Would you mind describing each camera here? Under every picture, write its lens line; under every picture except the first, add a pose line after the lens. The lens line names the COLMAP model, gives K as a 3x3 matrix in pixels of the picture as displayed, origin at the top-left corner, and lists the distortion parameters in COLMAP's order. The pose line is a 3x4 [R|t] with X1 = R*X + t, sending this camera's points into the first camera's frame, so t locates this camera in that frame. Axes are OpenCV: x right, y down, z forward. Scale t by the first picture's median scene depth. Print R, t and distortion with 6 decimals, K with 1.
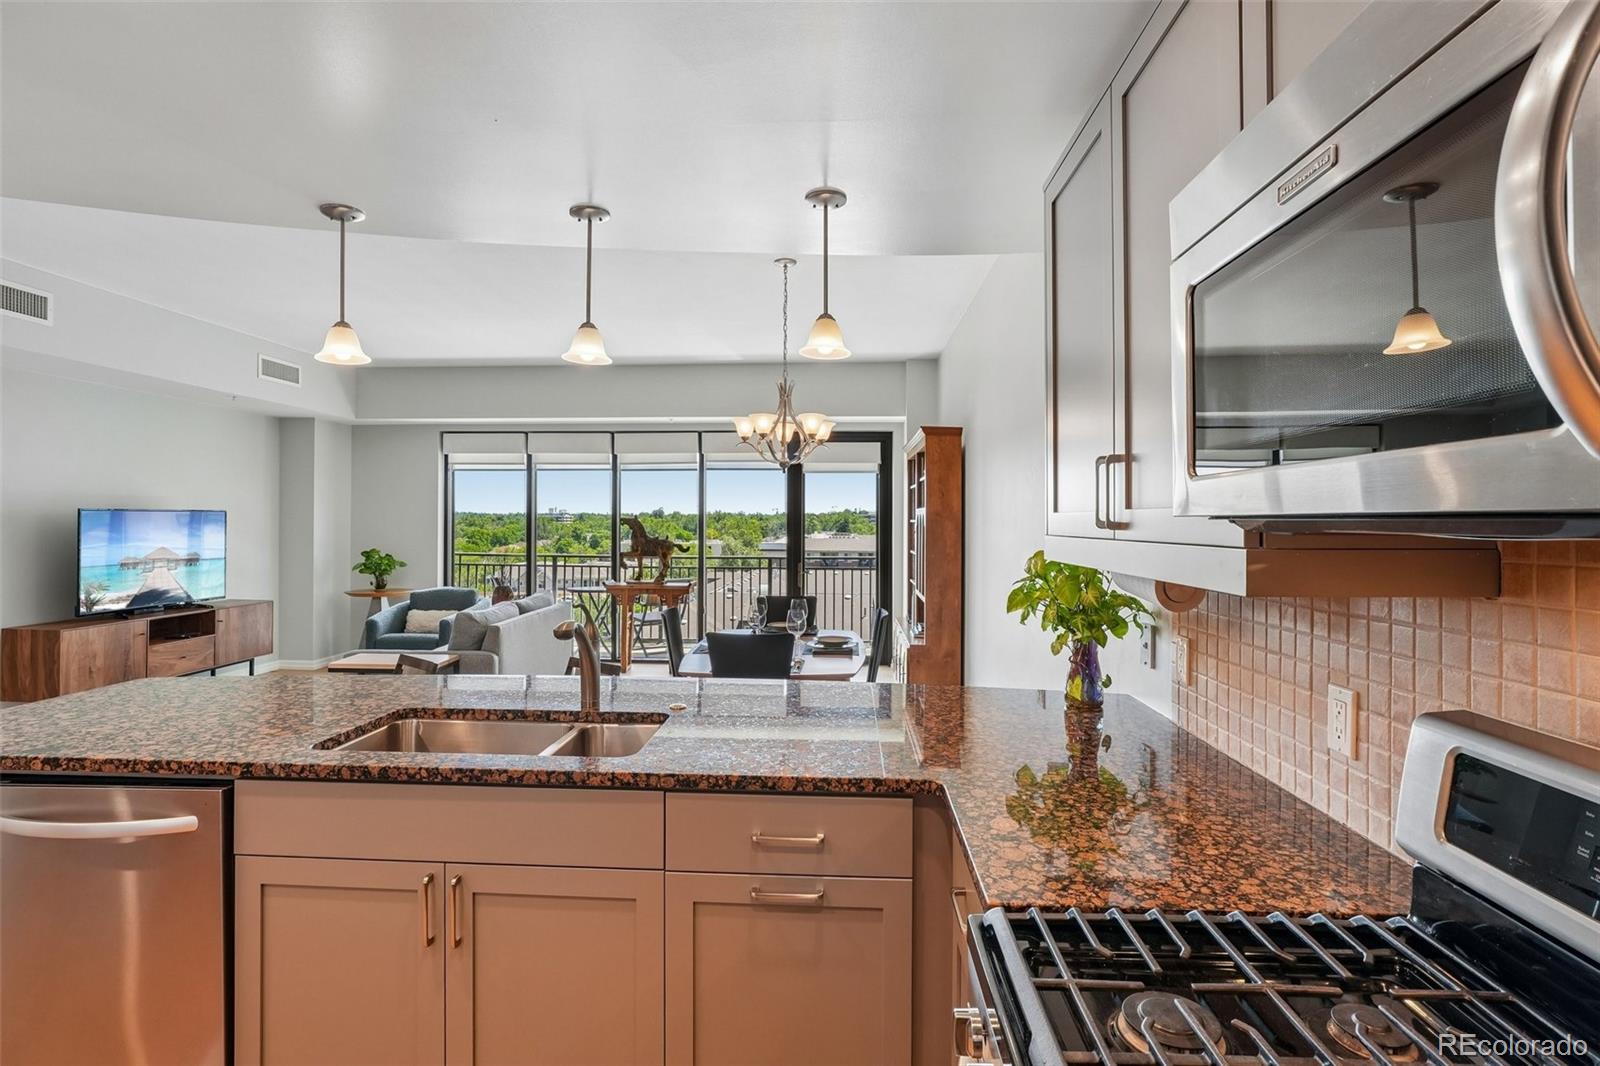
lens RADIAL K [[784.0, 0, 790.2], [0, 784.0, 516.7], [0, 0, 1]] dist [-0.013774, 0.007180]
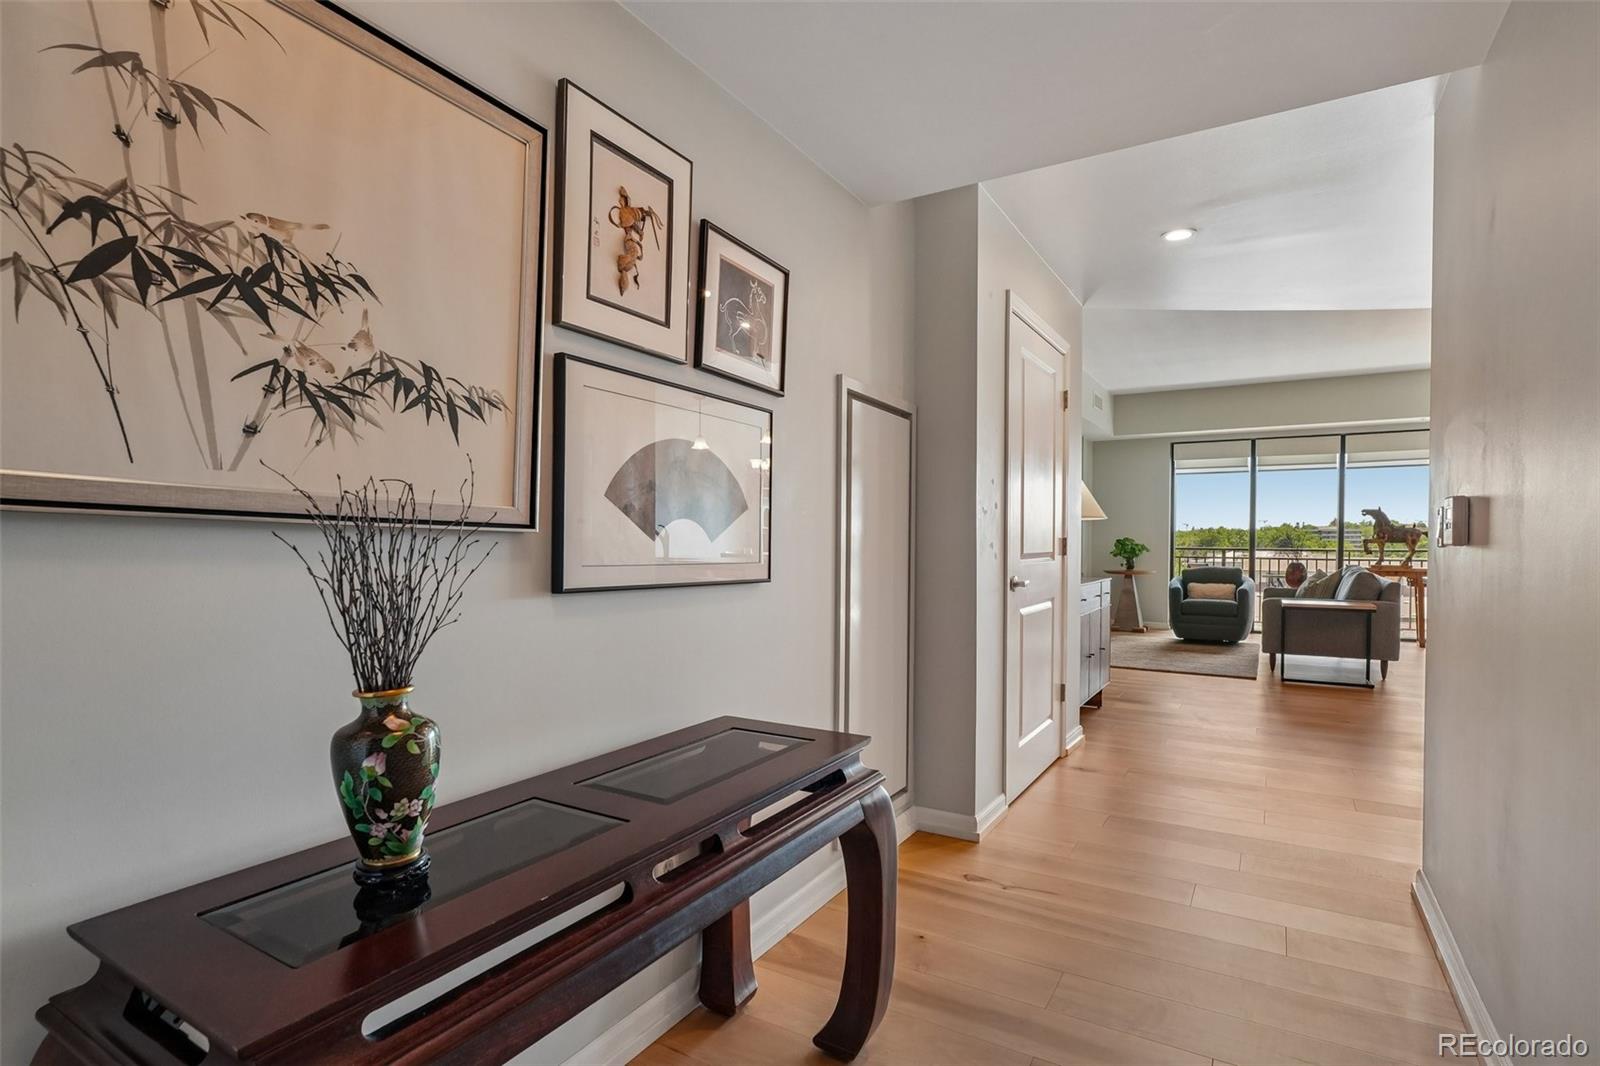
lens RADIAL K [[792.9, 0, 795.0], [0, 792.9, 522.0], [0, 0, 1]] dist [-0.004477, 0.000264]
pose [[0.888059, -0.011920, -0.459575, -1.077013], [0.004635, 0.999845, -0.016977, 0.091955], [0.459706, 0.012947, 0.887977, -1.019167]]
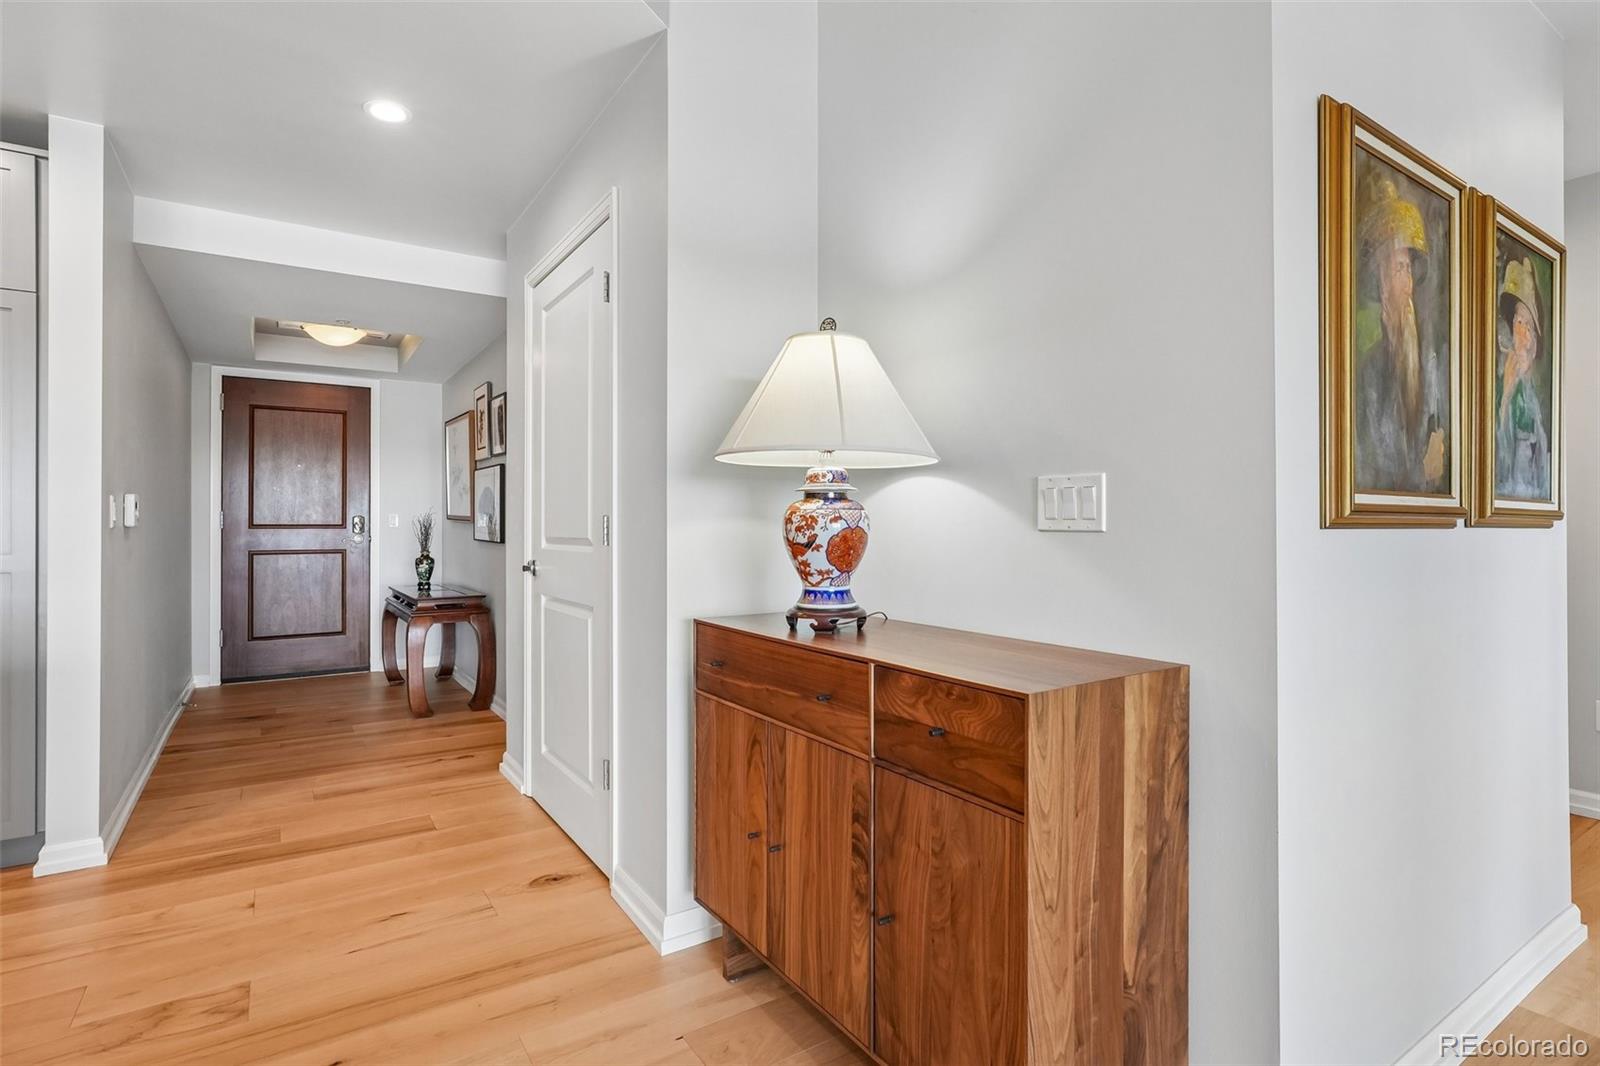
lens RADIAL K [[792.9, 0, 795.0], [0, 792.9, 522.0], [0, 0, 1]] dist [-0.004477, 0.000264]
pose [[-0.798802, -0.003994, -0.601581, -0.948758], [0.004487, 0.999911, -0.012597, 0.115544], [0.601577, -0.012762, -0.798713, 1.178019]]
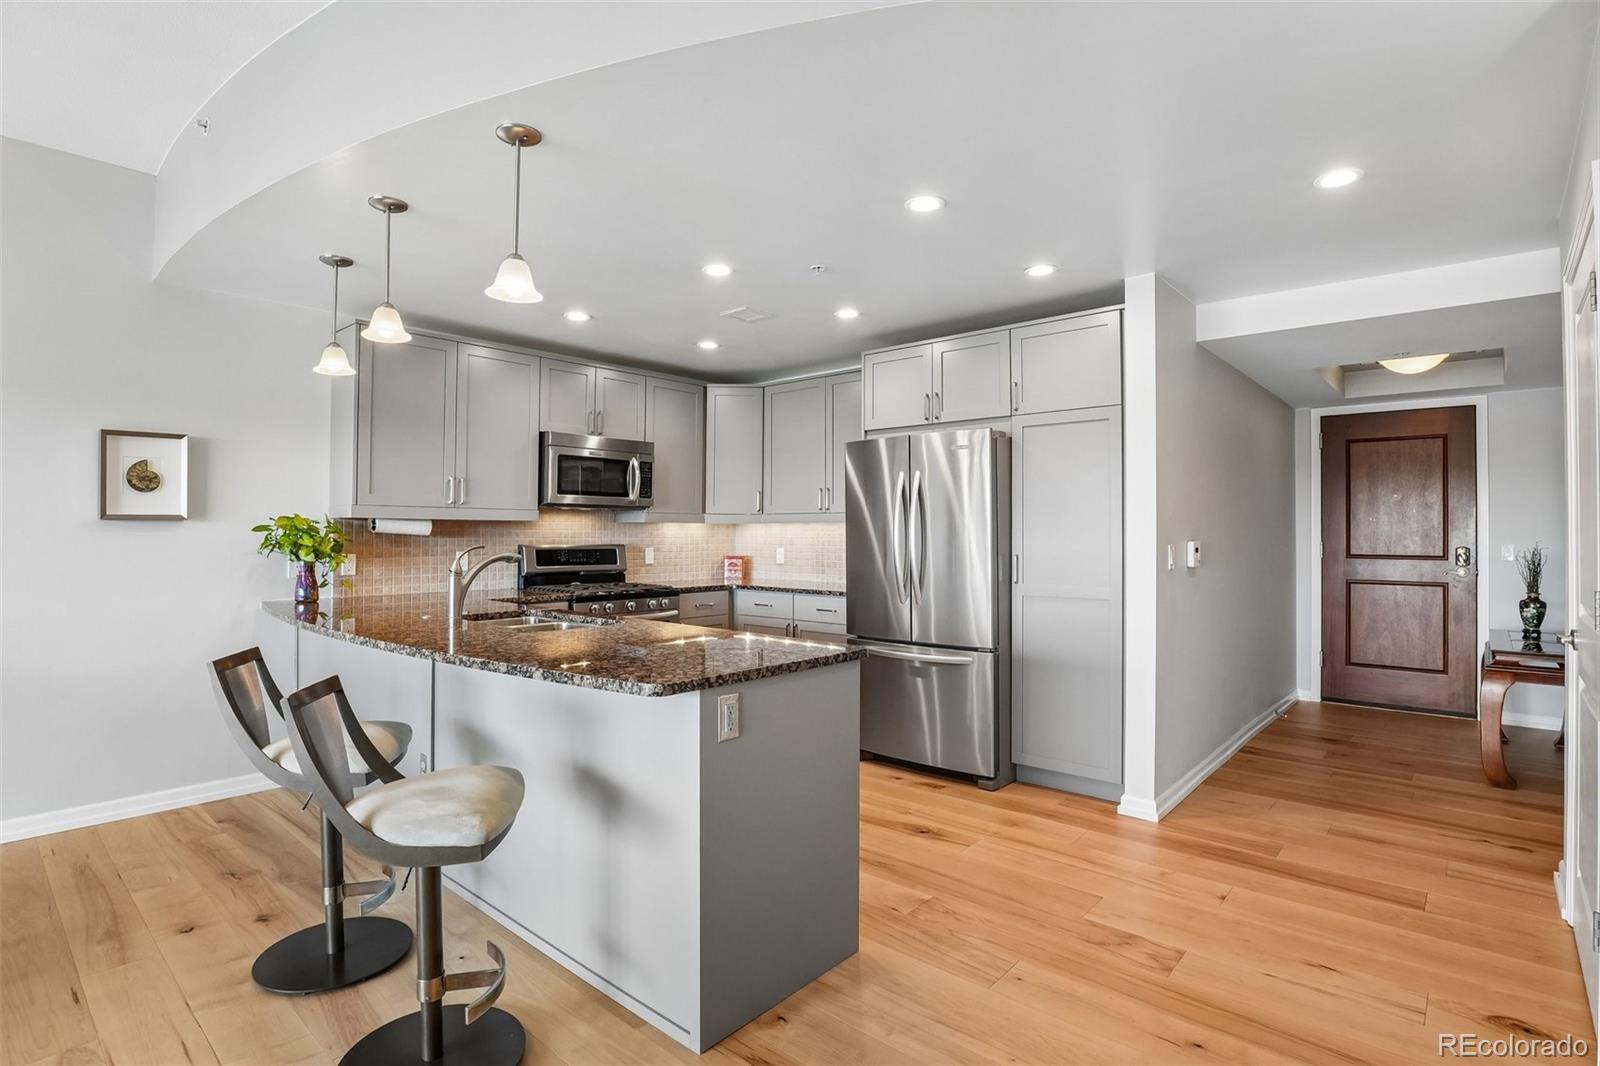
lens RADIAL K [[793.5, 0, 799.1], [0, 793.5, 523.0], [0, 0, 1]] dist [-0.032718, 0.001985]
pose [[-0.788731, 0.001056, 0.614738, -1.163740], [-0.010933, 0.999816, -0.015745, 0.059747], [-0.614641, -0.019140, -0.788574, 1.269571]]
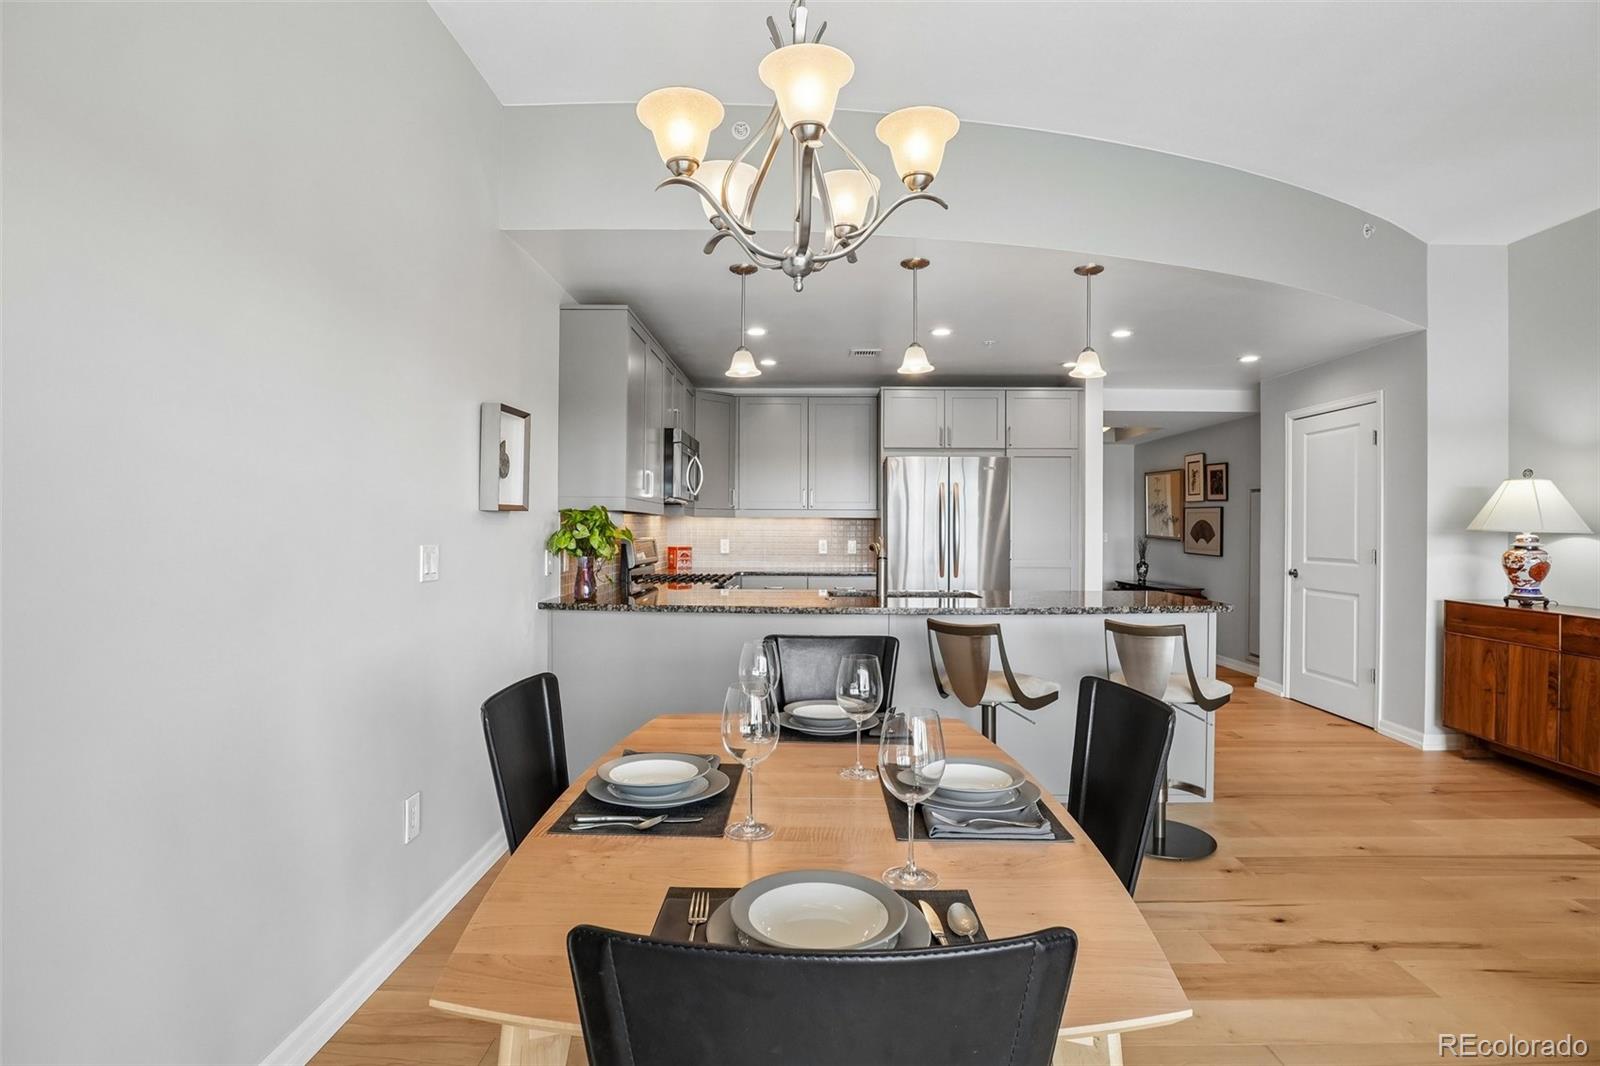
lens RADIAL K [[814.6, 0, 806.9], [0, 814.6, 525.6], [0, 0, 1]] dist [-0.034379, 0.009564]
pose [[-0.998109, -0.008455, -0.060881, 0.015175], [-0.007903, 0.999925, -0.009304, 0.072312], [0.060955, -0.008806, -0.998102, 2.028098]]
